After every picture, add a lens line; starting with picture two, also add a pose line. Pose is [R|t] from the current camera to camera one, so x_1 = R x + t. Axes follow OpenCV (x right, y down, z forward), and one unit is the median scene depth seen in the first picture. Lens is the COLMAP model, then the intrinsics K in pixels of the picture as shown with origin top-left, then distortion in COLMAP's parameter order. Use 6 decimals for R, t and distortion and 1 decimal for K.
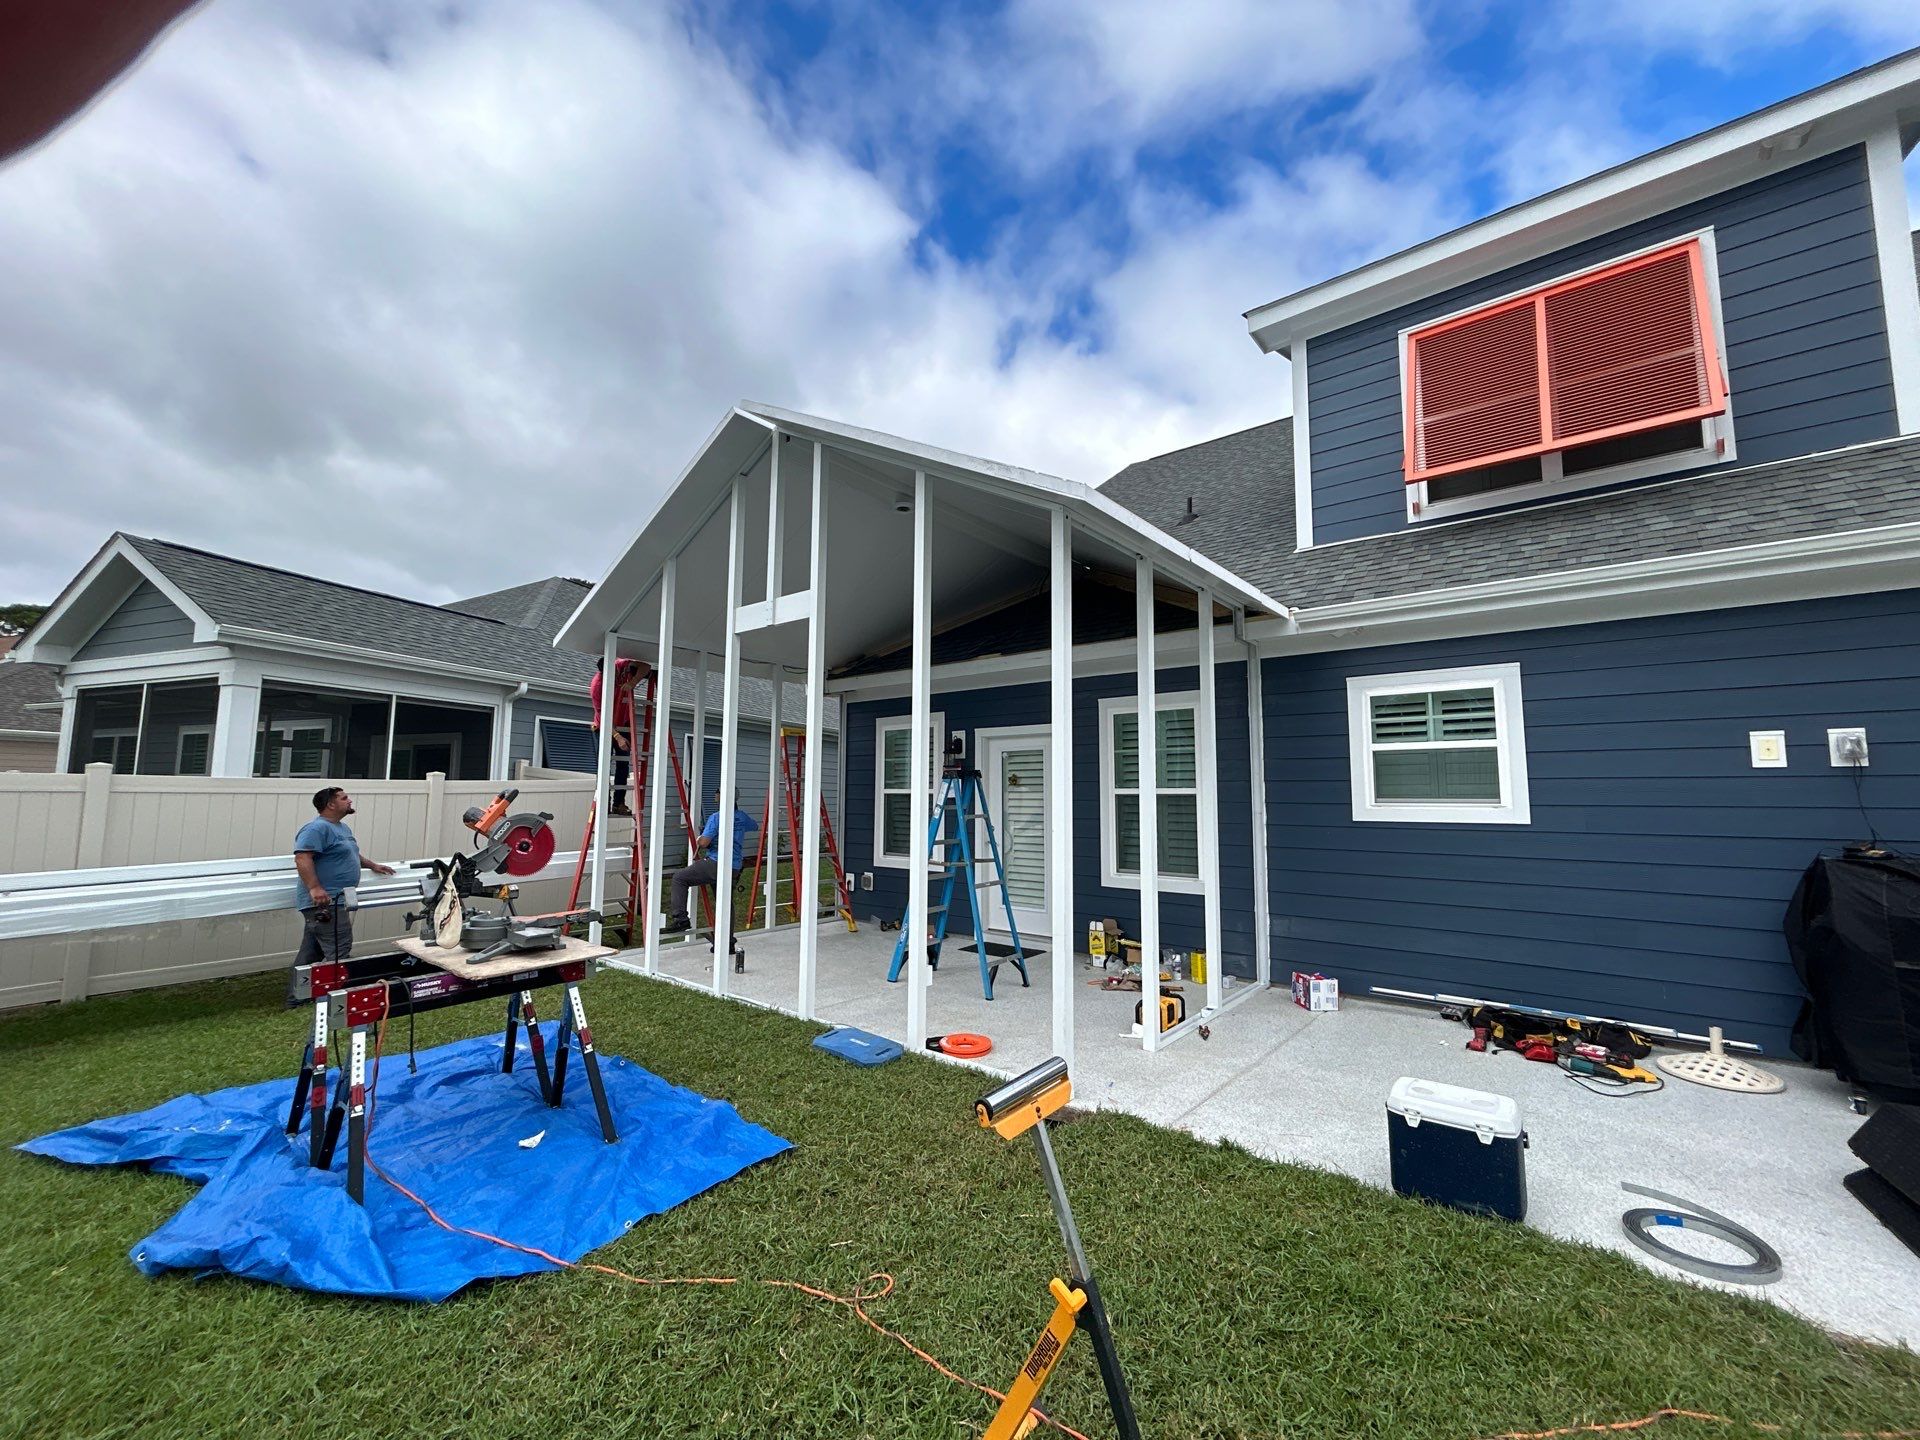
lens RADIAL K [[795.0, 0, 960.0], [0, 795.0, 720.0], [0, 0, 1]] dist [0.001069, -0.000040]
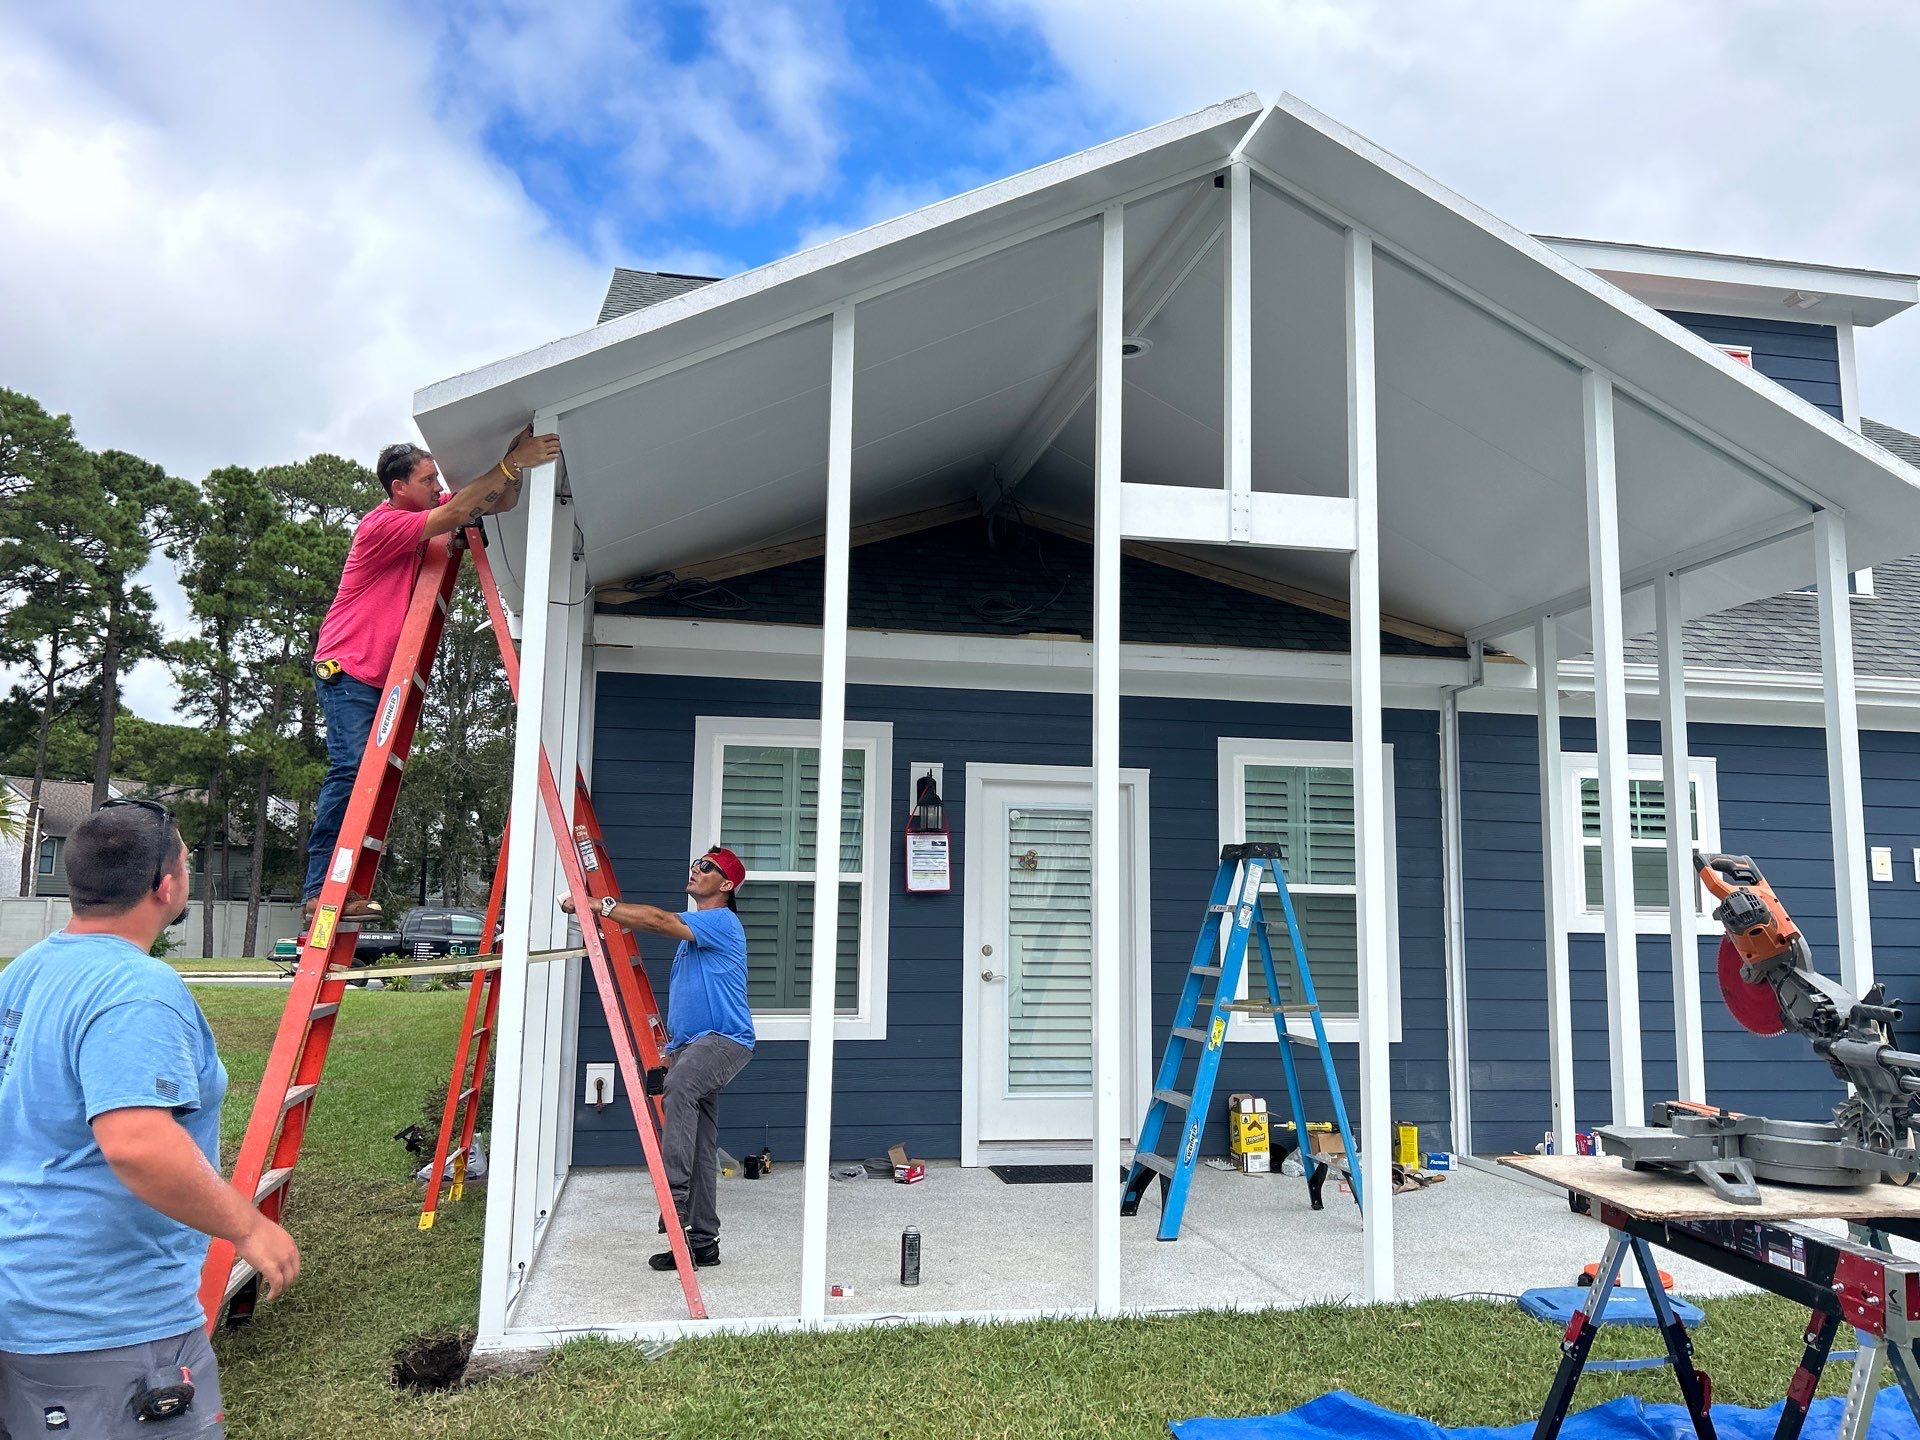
lens RADIAL K [[1420.5, 0, 949.3], [0, 1420.5, 717.0], [0, 0, 1]] dist [0.018869, -0.008788]
pose [[0.657042, 0.110474, 0.745716, -0.711927], [-0.086776, 0.993712, -0.070756, 0.049401], [-0.748843, -0.018221, 0.662497, 0.381353]]
